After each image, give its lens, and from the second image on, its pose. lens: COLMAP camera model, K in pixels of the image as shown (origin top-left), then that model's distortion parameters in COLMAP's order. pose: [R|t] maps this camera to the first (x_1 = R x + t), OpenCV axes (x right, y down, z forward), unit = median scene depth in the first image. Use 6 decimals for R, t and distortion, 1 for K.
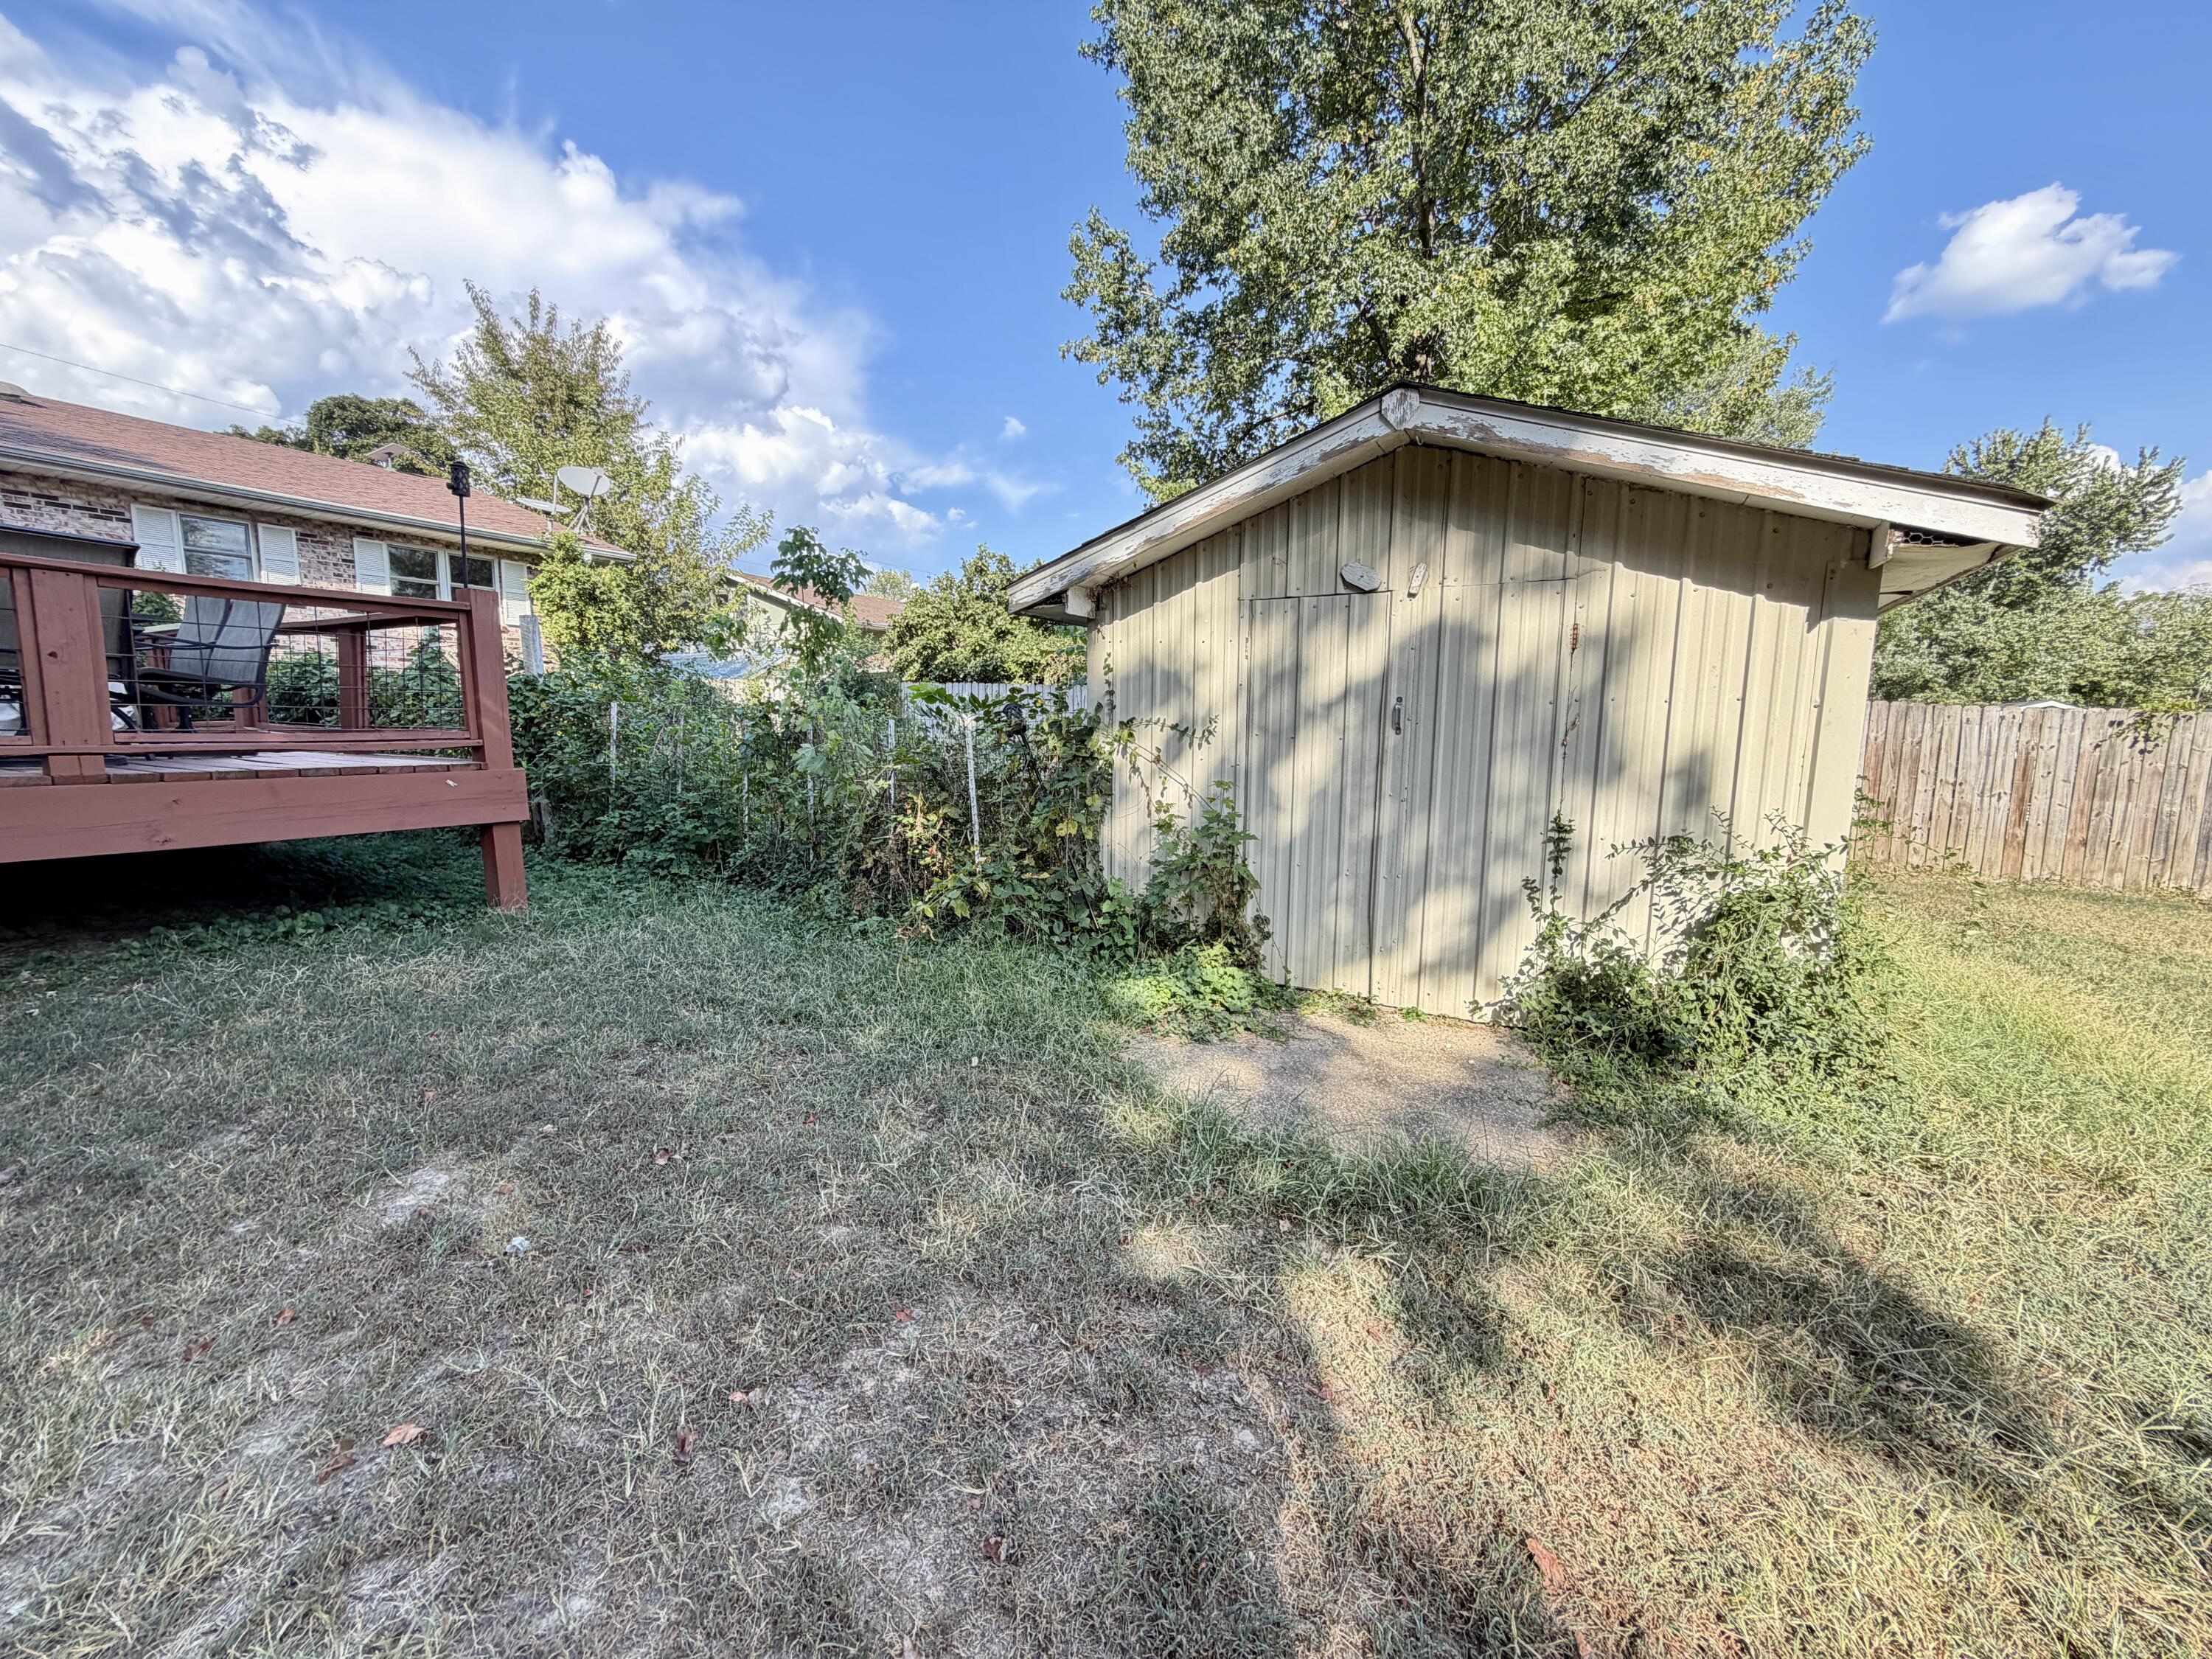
lens RADIAL K [[888.4, 0, 1103.4], [0, 888.4, 835.8], [0, 0, 1]] dist [-0.001414, 0.000298]
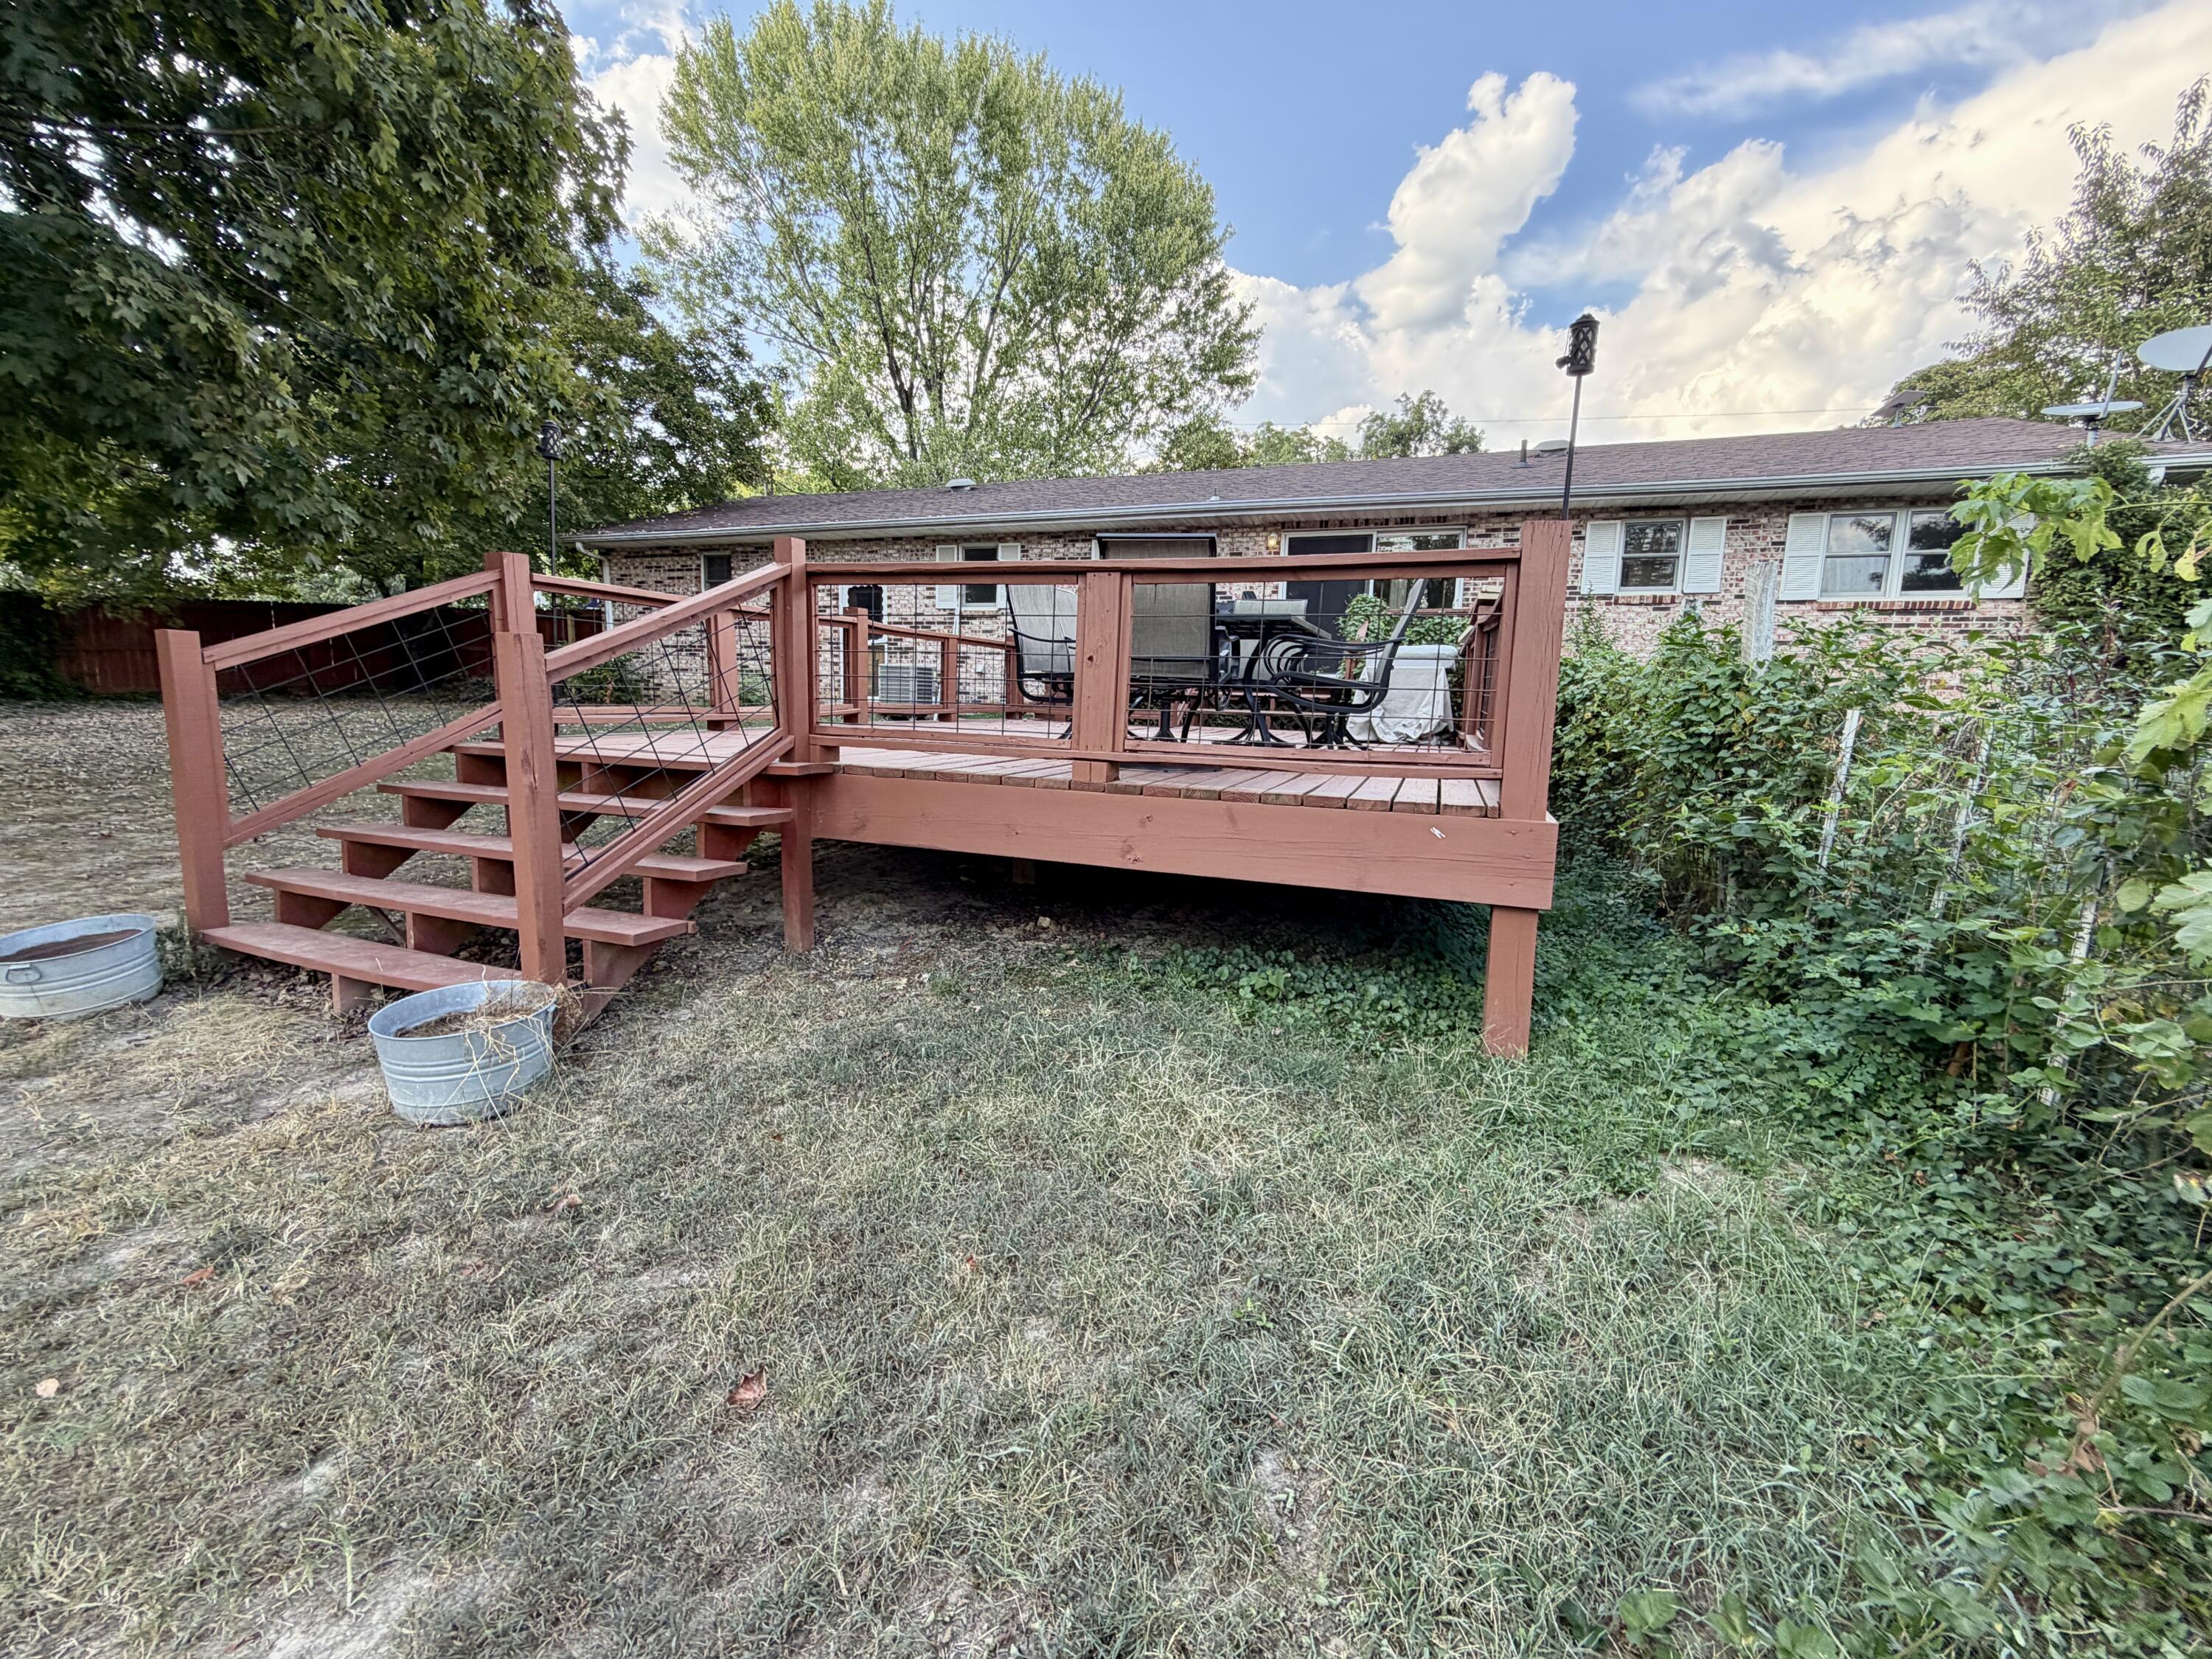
lens RADIAL K [[929.7, 0, 1106.2], [0, 929.7, 834.2], [0, 0, 1]] dist [-0.000844, -0.000997]
pose [[0.160983, 0.135120, -0.977664, -0.084318], [-0.149375, 0.982509, 0.111193, -0.072988], [0.975588, 0.128138, 0.178351, 0.483268]]
